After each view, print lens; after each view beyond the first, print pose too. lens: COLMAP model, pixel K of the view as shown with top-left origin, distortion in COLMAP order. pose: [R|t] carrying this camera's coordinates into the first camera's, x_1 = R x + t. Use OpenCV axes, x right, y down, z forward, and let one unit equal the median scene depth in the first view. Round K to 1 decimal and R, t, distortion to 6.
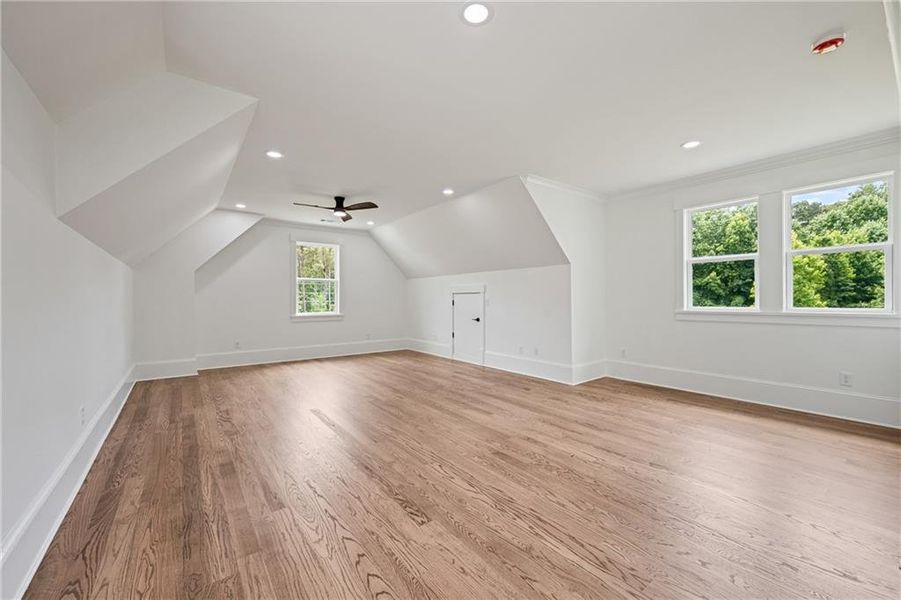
lens RADIAL K [[351.5, 0, 450.7], [0, 351.5, 300.9], [0, 0, 1]] dist [0.001862, 0.000305]
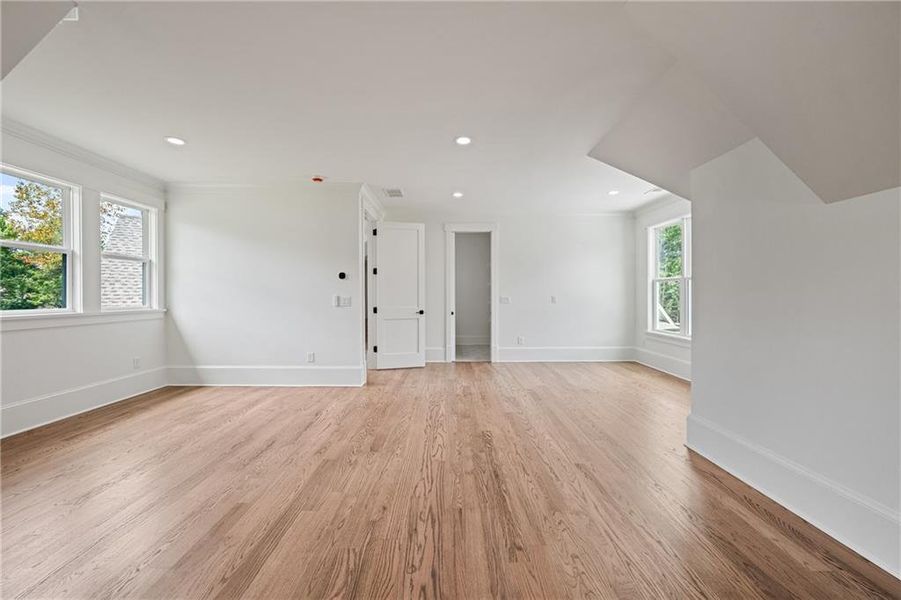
lens RADIAL K [[351.5, 0, 450.7], [0, 351.5, 300.9], [0, 0, 1]] dist [0.001862, 0.000305]
pose [[-0.793647, 0.000146, 0.608379, -0.673136], [0.011263, 0.999832, 0.014453, -0.003358], [-0.608274, 0.018323, -0.793515, 1.713737]]
